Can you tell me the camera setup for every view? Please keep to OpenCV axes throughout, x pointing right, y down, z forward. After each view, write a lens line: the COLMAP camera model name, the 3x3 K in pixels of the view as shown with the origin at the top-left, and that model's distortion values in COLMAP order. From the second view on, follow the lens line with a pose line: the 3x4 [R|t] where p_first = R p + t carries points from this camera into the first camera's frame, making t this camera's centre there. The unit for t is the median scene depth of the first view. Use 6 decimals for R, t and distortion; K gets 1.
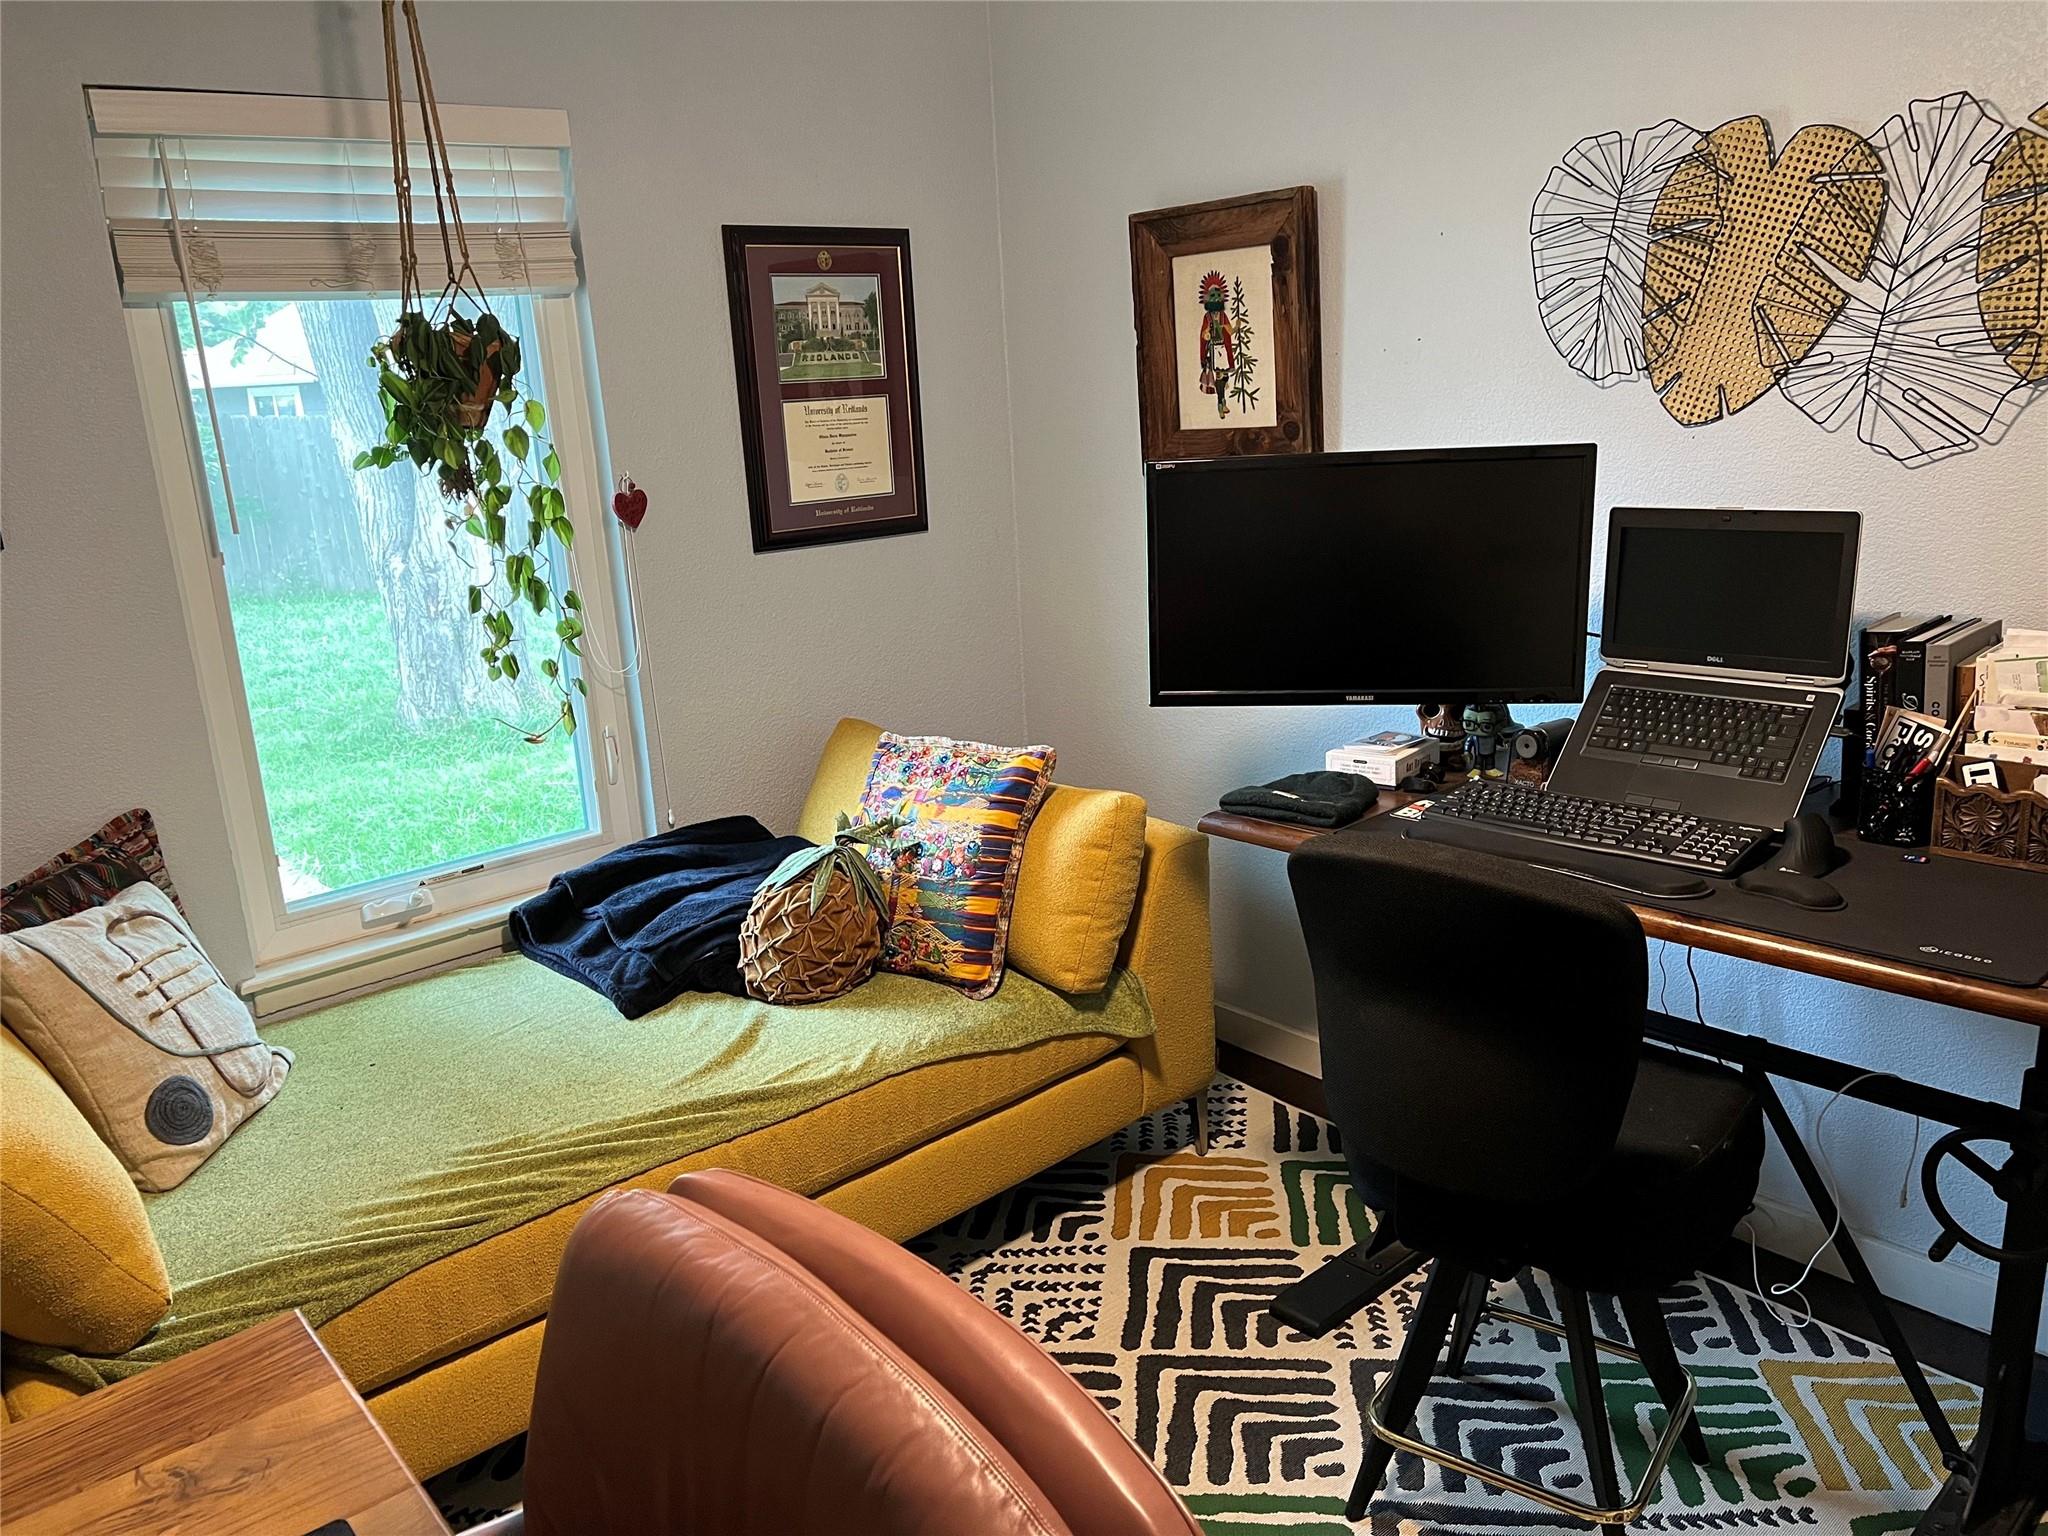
lens RADIAL K [[1540.9, 0, 1027.5], [0, 1540.9, 758.2], [0, 0, 1]] dist [0.073779, -0.092355]
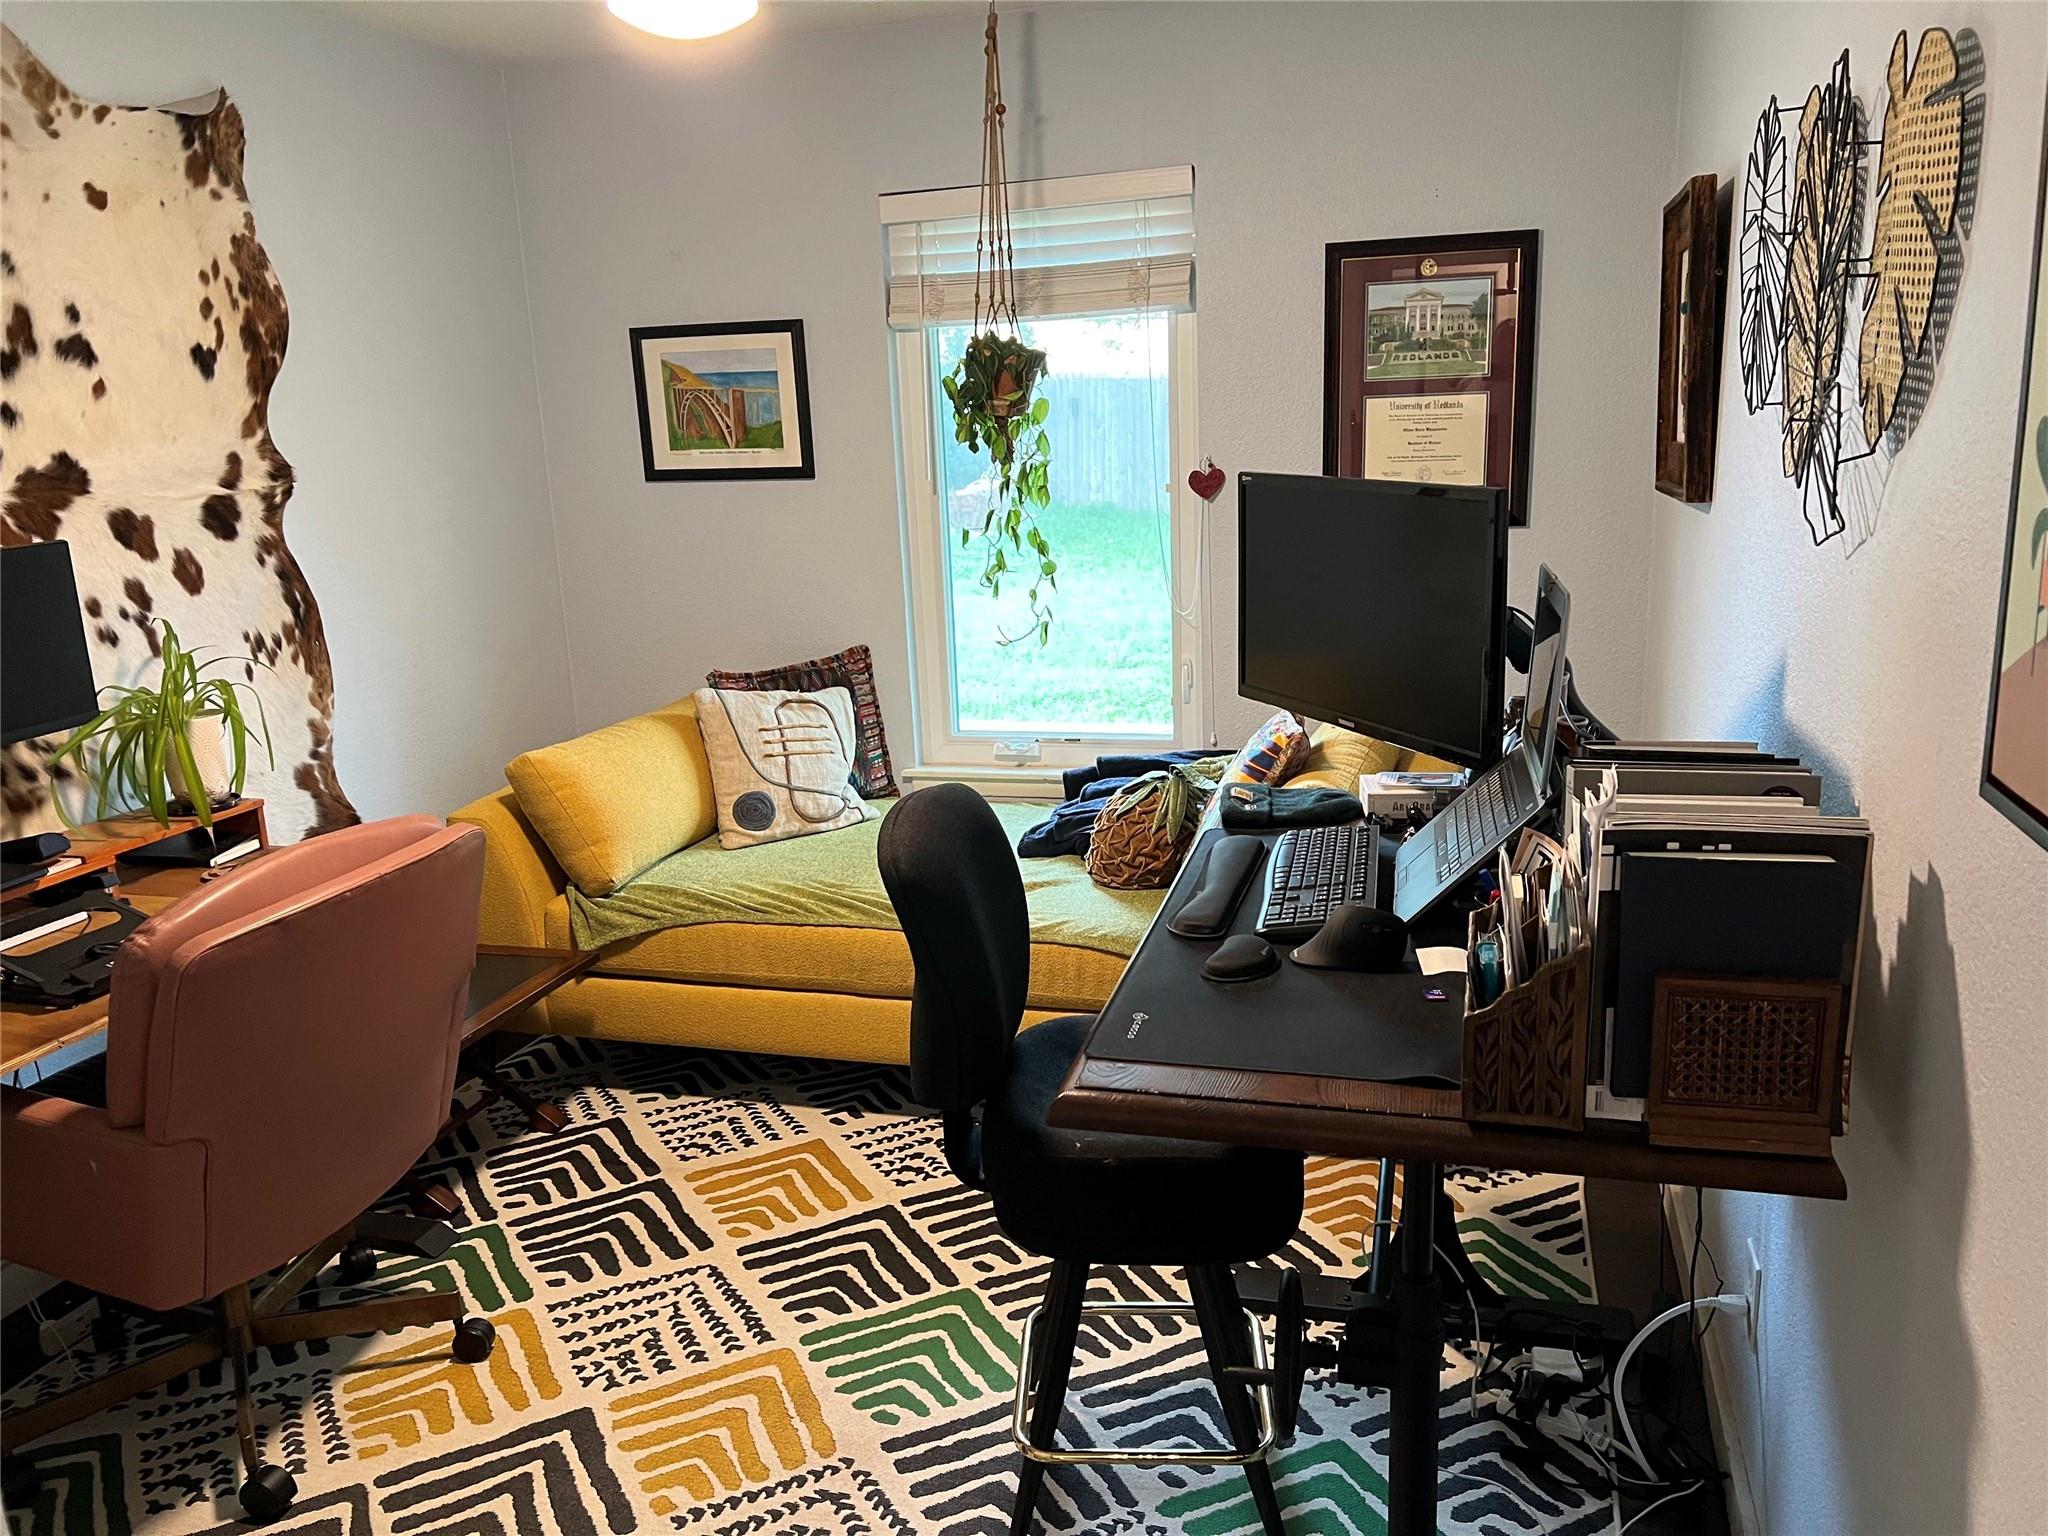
lens RADIAL K [[1540.9, 0, 1027.5], [0, 1540.9, 758.2], [0, 0, 1]] dist [0.073779, -0.092355]
pose [[0.538389, 0.223393, -0.812547, 0.704233], [-0.196266, 0.970947, 0.136898, -0.087164], [0.819522, 0.085771, 0.566592, 0.200063]]
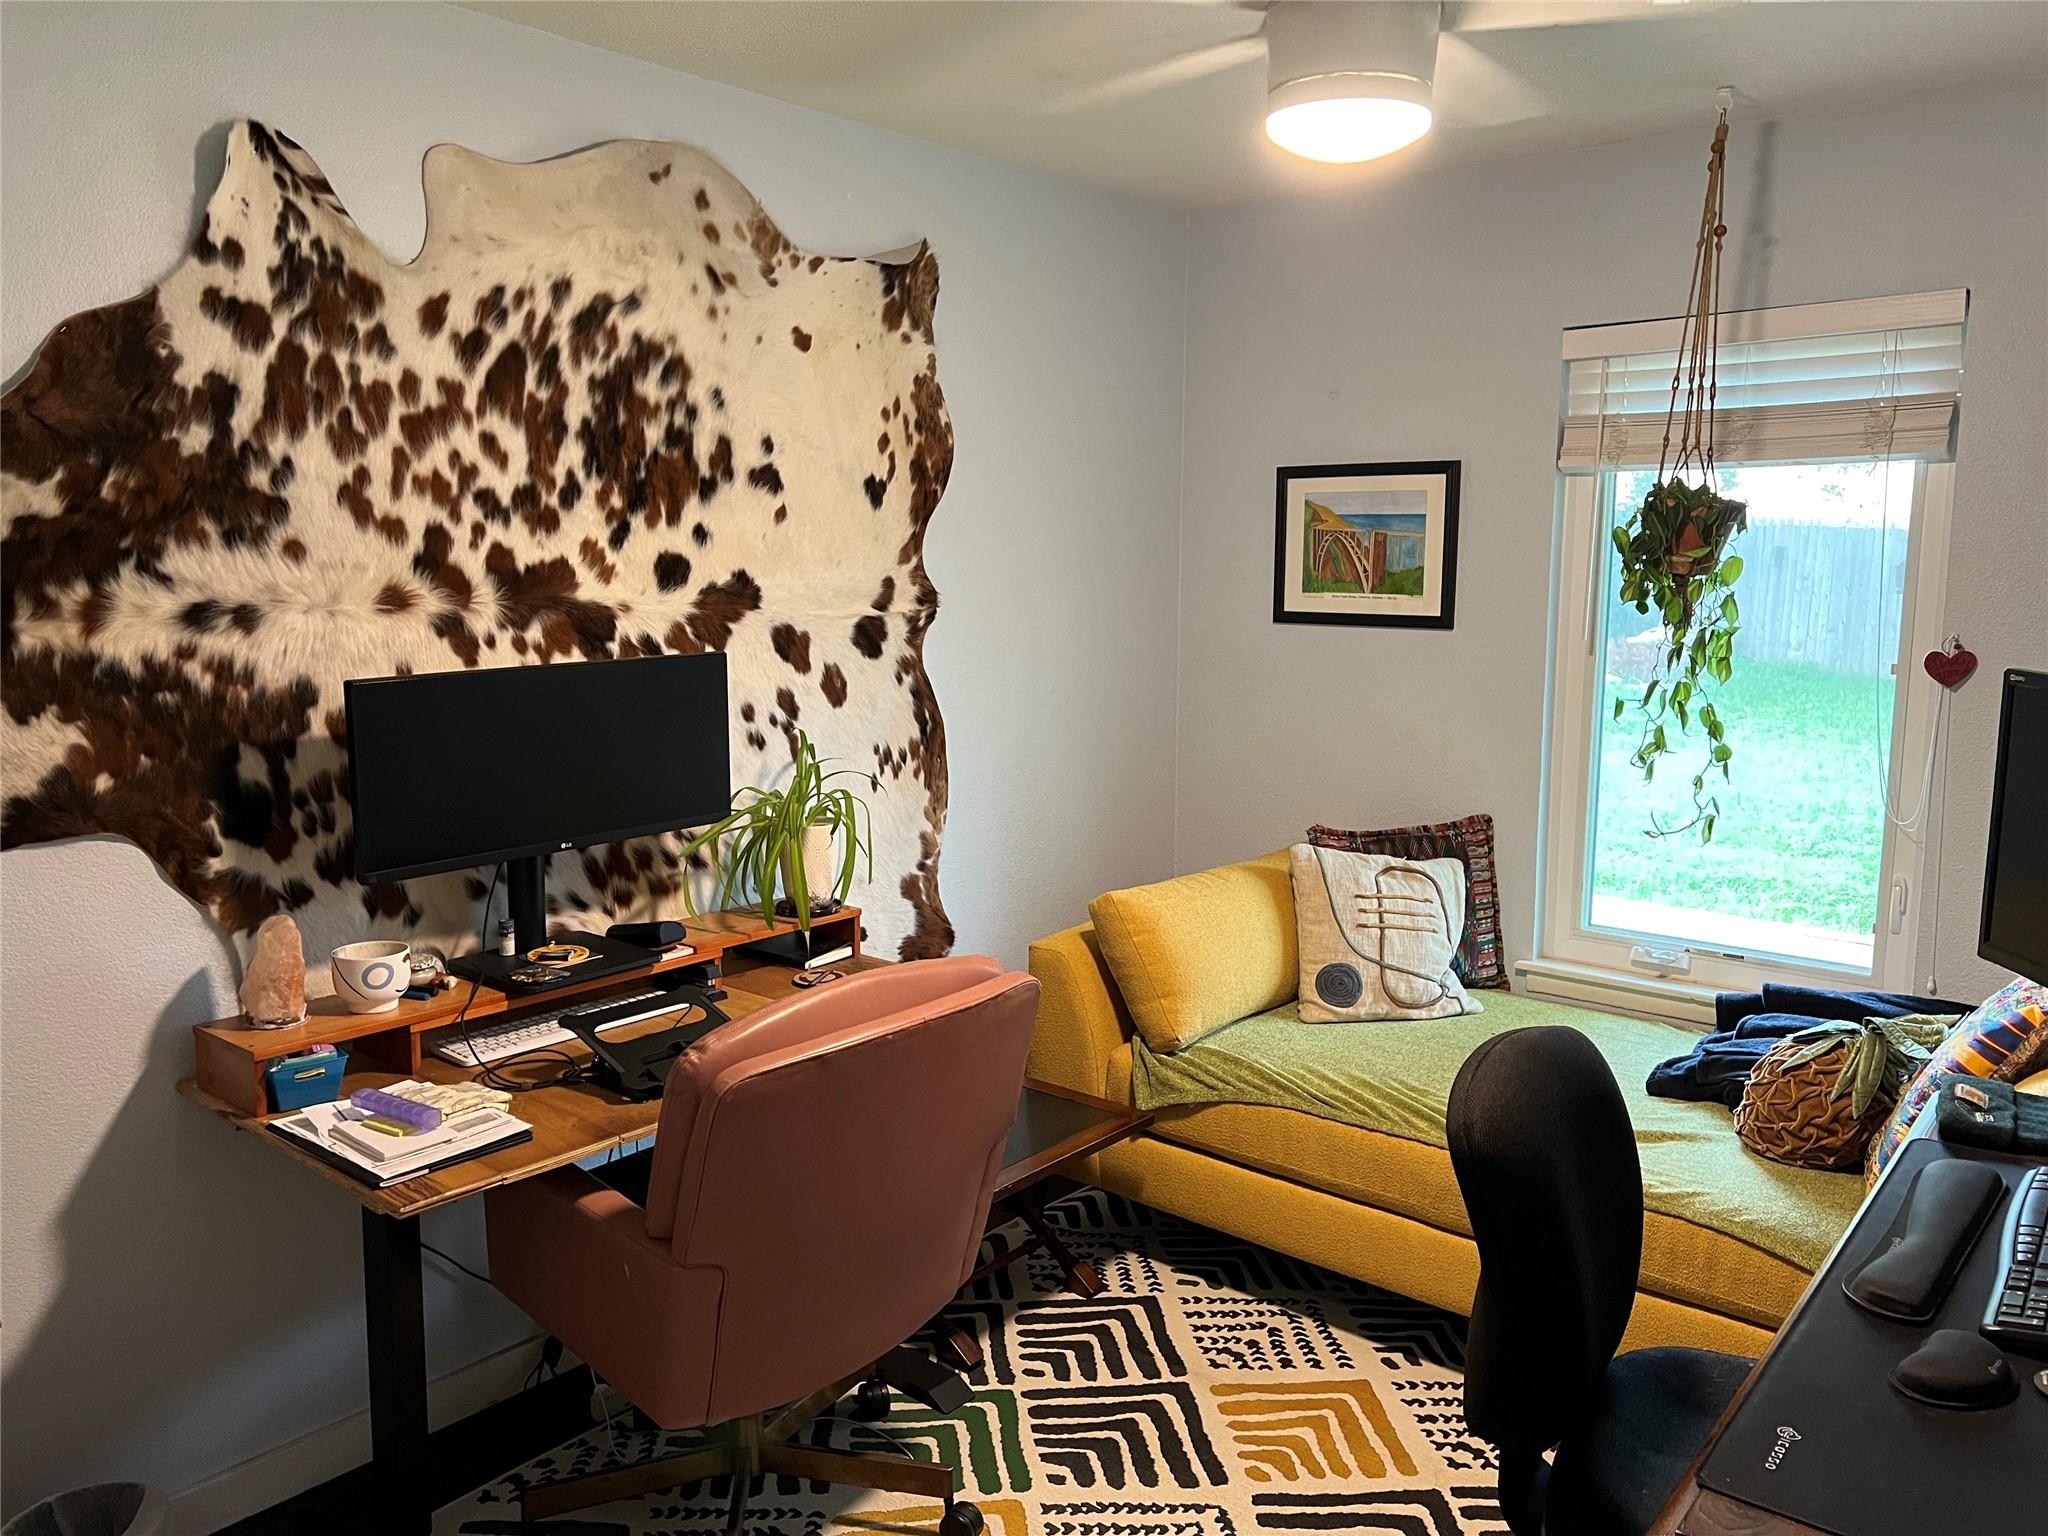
lens RADIAL K [[1540.9, 0, 1027.5], [0, 1540.9, 758.2], [0, 0, 1]] dist [0.073779, -0.092355]
pose [[0.149939, 0.190789, -0.970112, 0.626509], [-0.253742, 0.955766, 0.148750, -0.102918], [0.955580, 0.223854, 0.191718, 0.251243]]
